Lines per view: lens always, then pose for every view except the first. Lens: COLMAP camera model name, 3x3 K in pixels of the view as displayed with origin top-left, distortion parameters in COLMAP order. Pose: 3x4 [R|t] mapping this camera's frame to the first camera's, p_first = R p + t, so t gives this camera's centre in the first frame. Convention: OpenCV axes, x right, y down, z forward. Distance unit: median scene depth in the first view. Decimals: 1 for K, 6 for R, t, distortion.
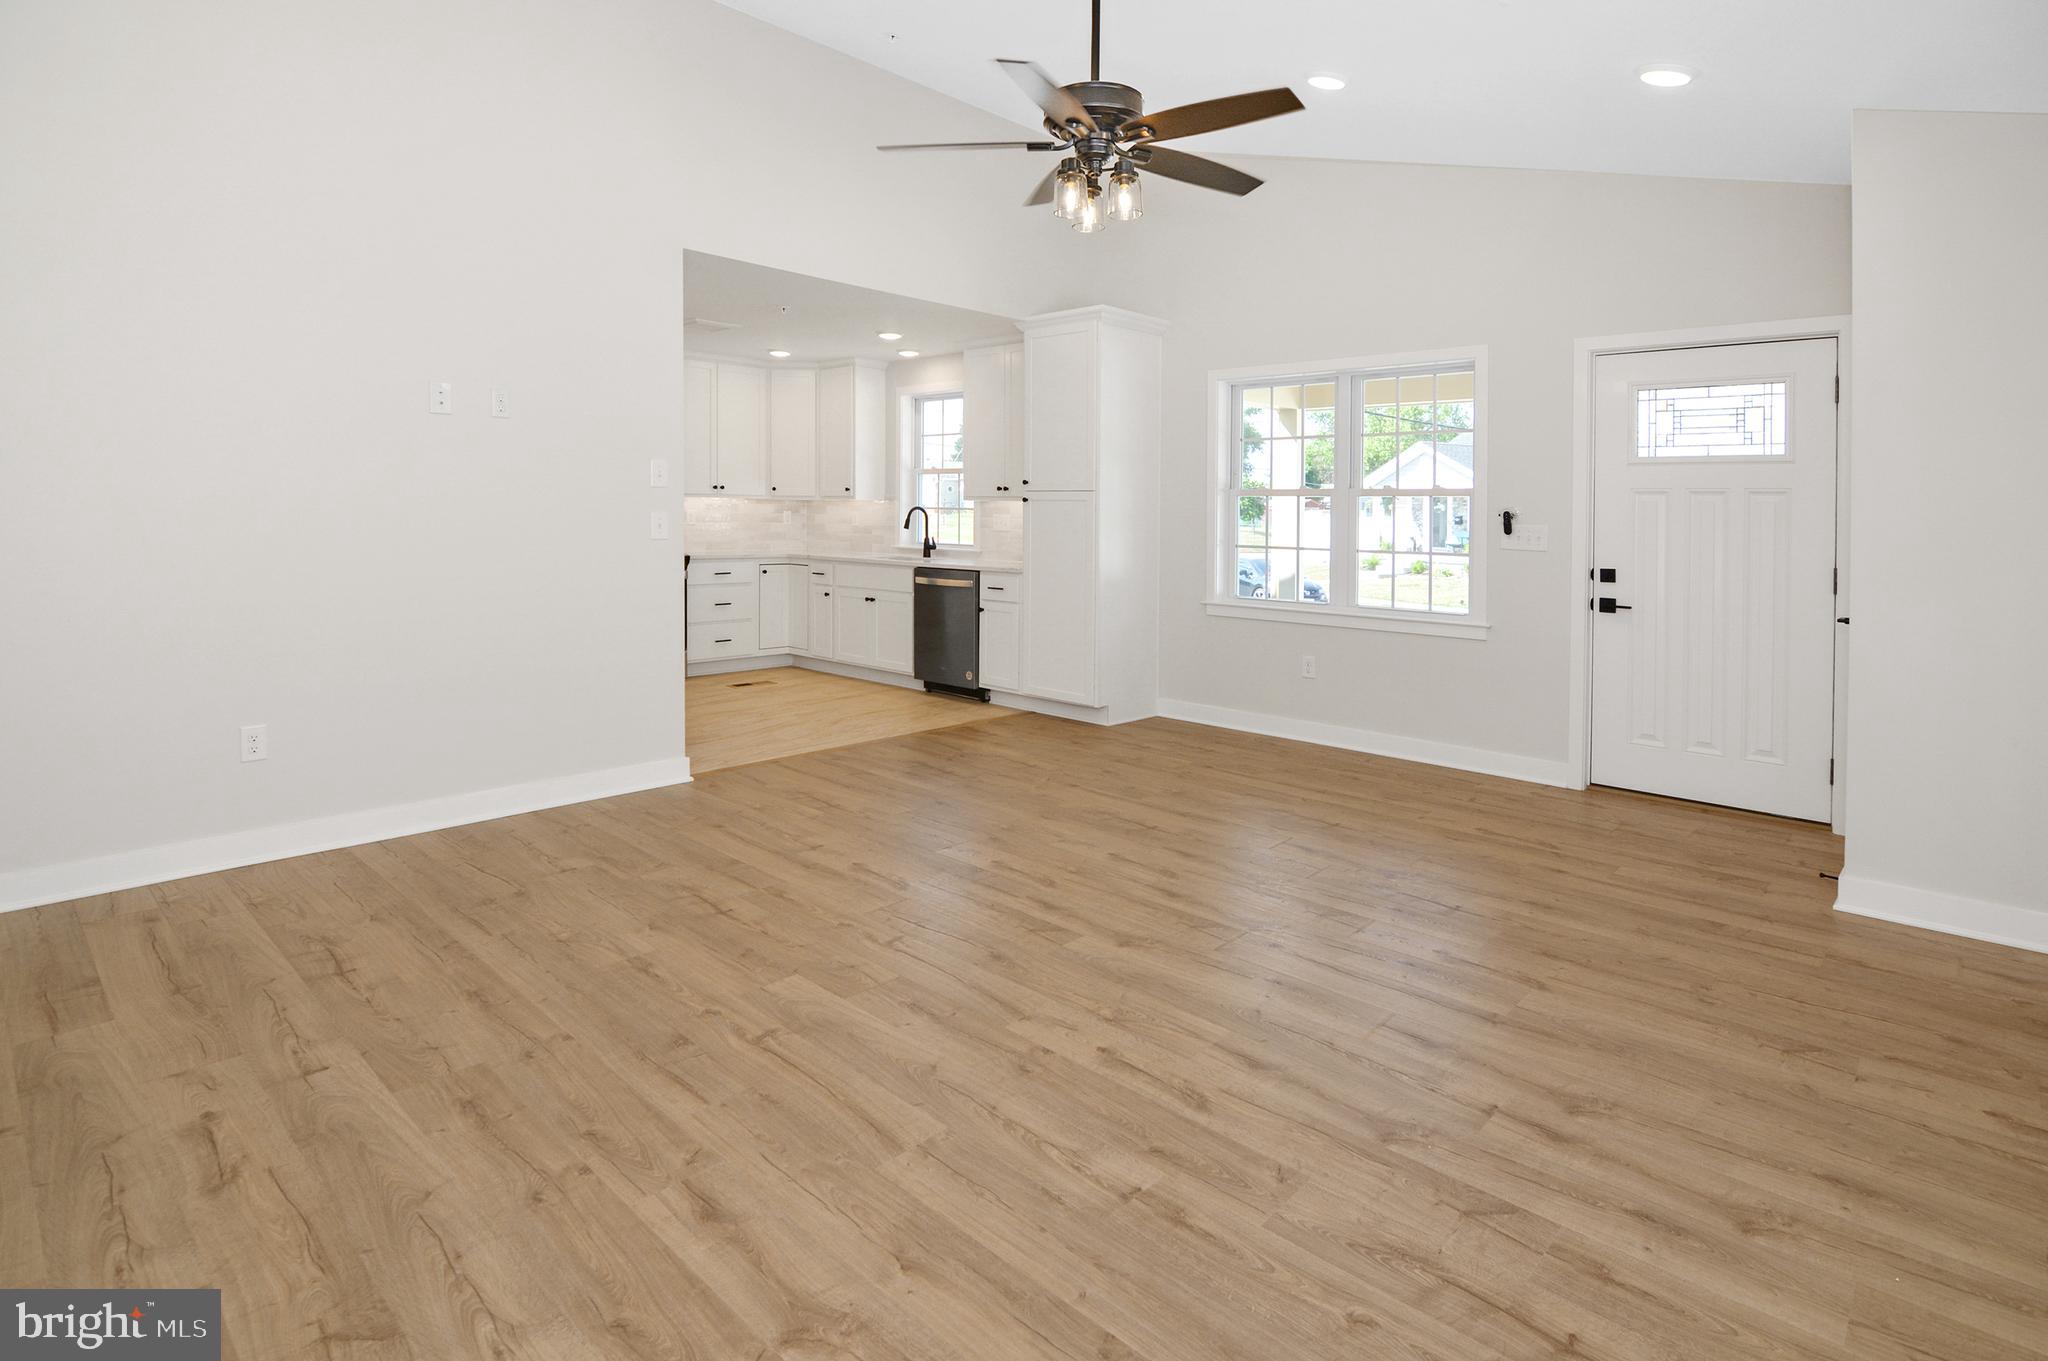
lens RADIAL K [[1032.3, 0, 1024.6], [0, 1032.3, 620.5], [0, 0, 1]] dist [0.000673, -0.010331]
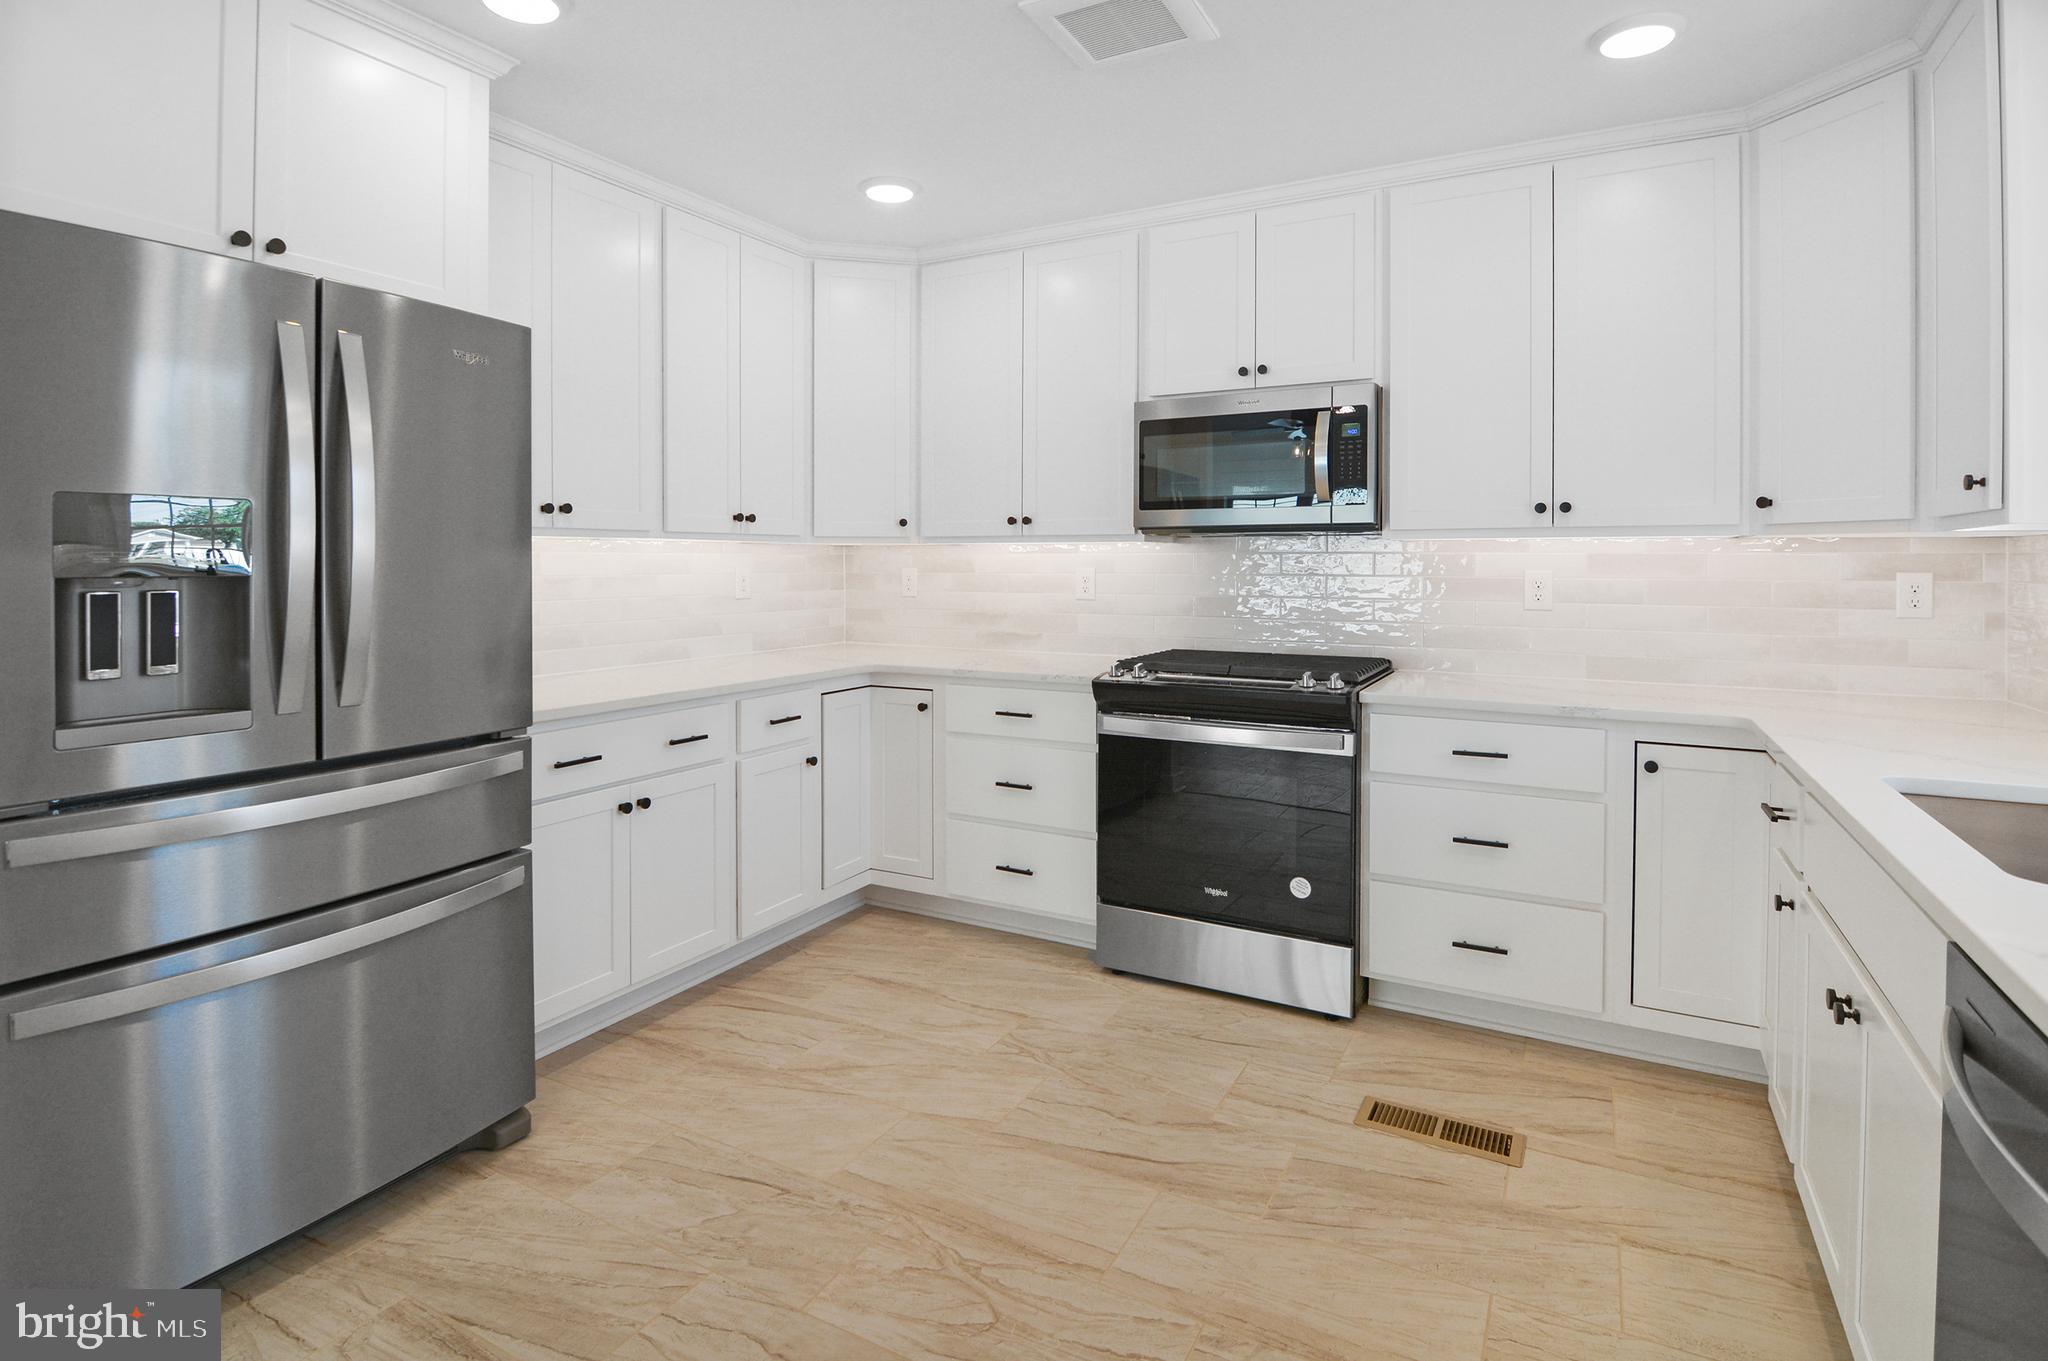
lens RADIAL K [[1032.5, 0, 1013.8], [0, 1032.5, 584.8], [0, 0, 1]] dist [-0.003246, -0.010919]
pose [[0.237344, 0.005335, -0.971411, 0.017388], [-0.097636, 0.995052, -0.018391, -0.238168], [0.966507, 0.099209, 0.236691, 2.252224]]
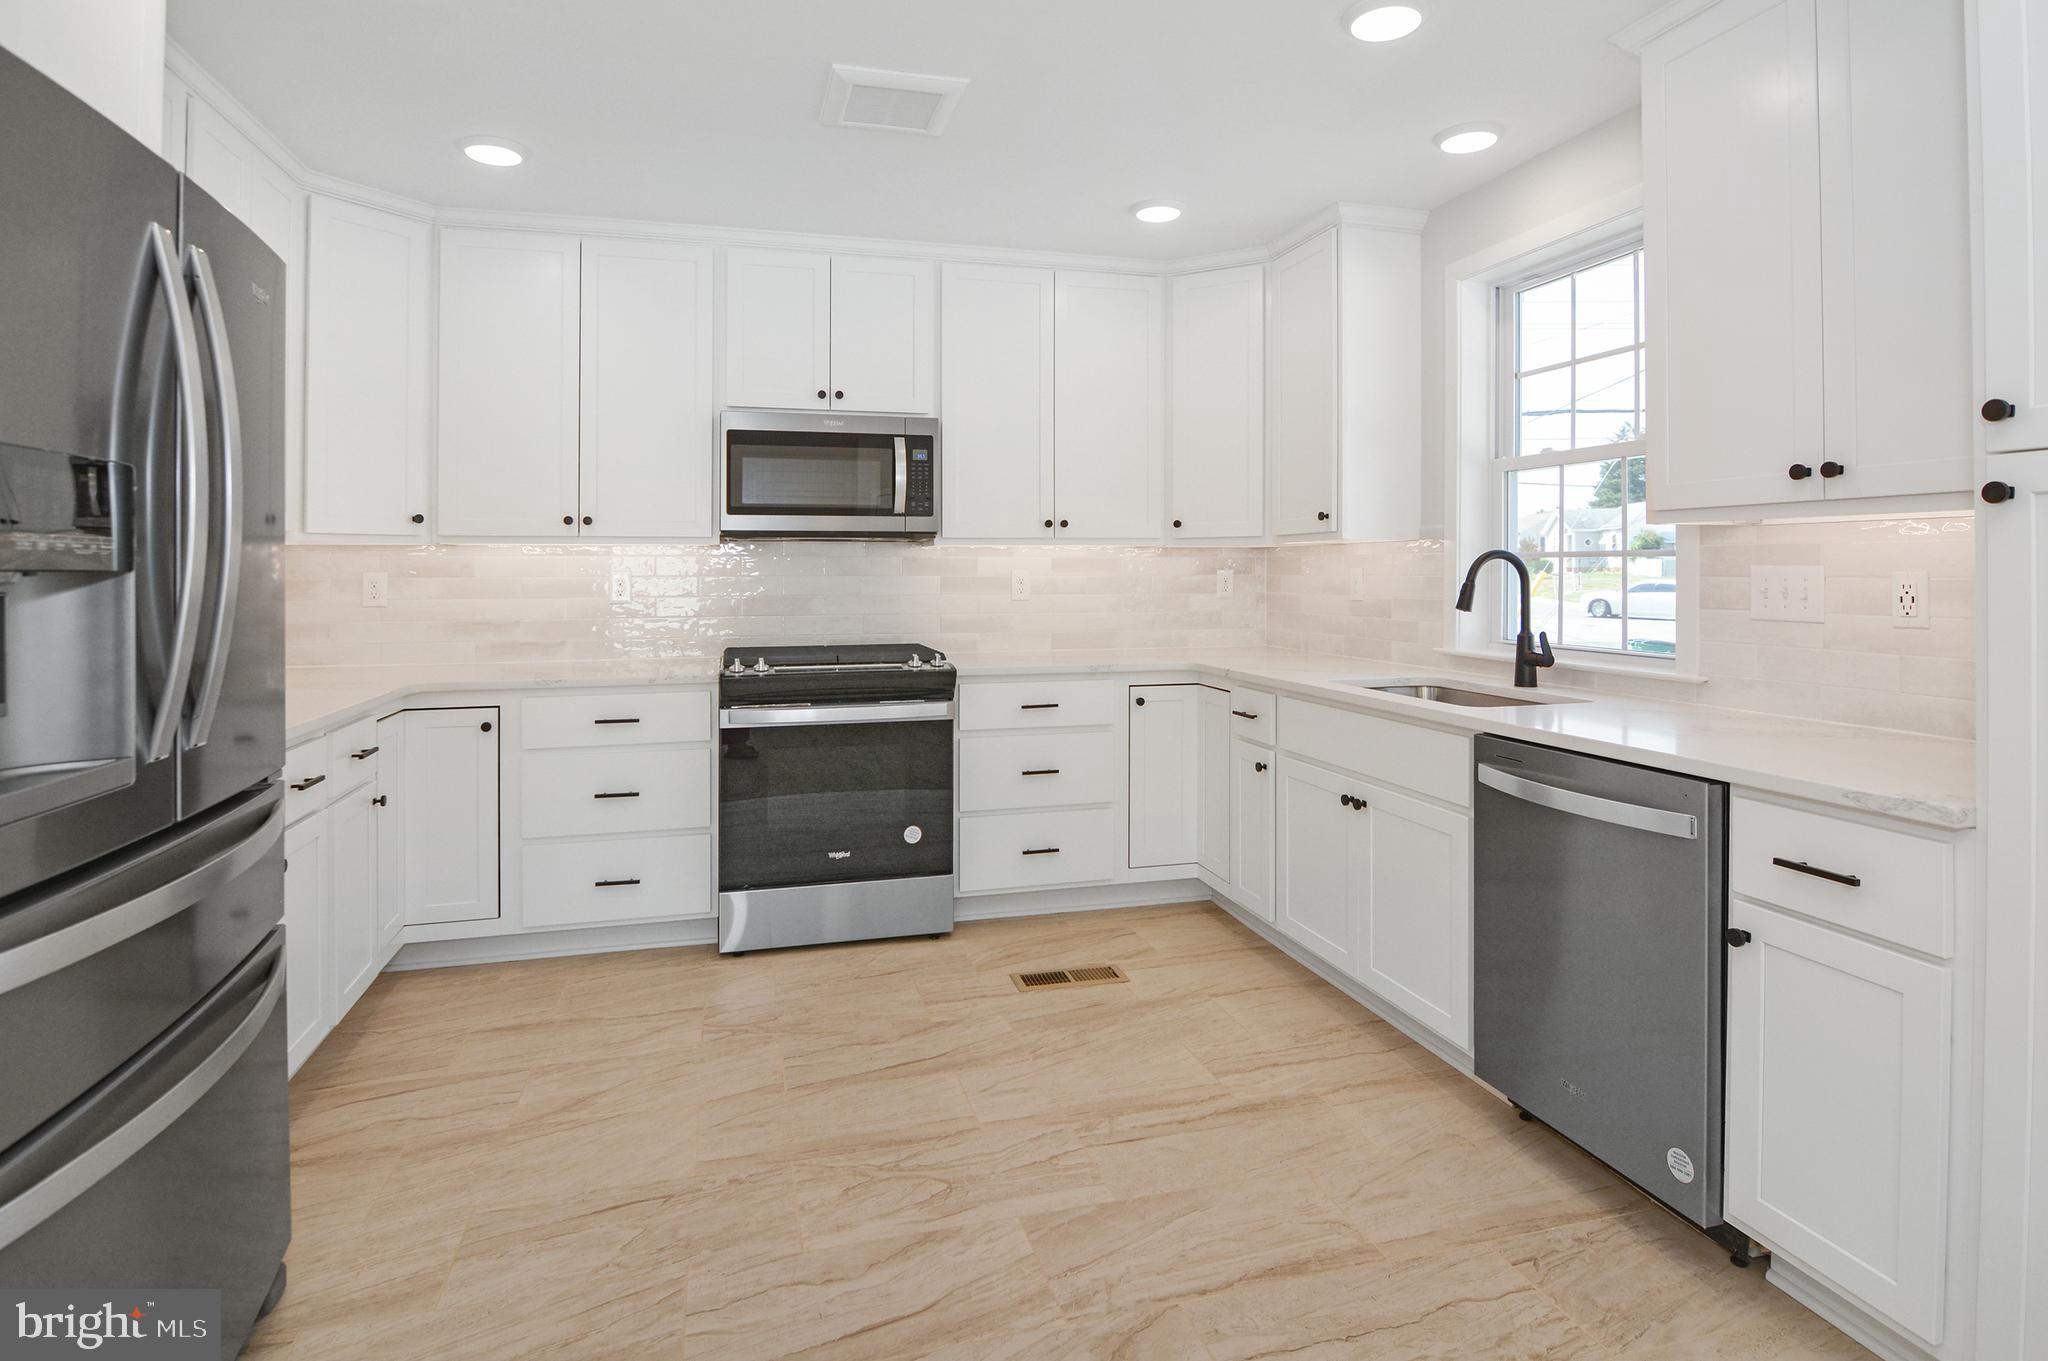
lens RADIAL K [[1070.8, 0, 1018.5], [0, 1070.8, 587.0], [0, 0, 1]] dist [0.002910, -0.015370]
pose [[0.846139, -0.011206, -0.532845, -0.130816], [-0.037714, 0.996014, -0.080835, -0.175885], [0.531627, 0.088493, 0.842343, 1.726220]]
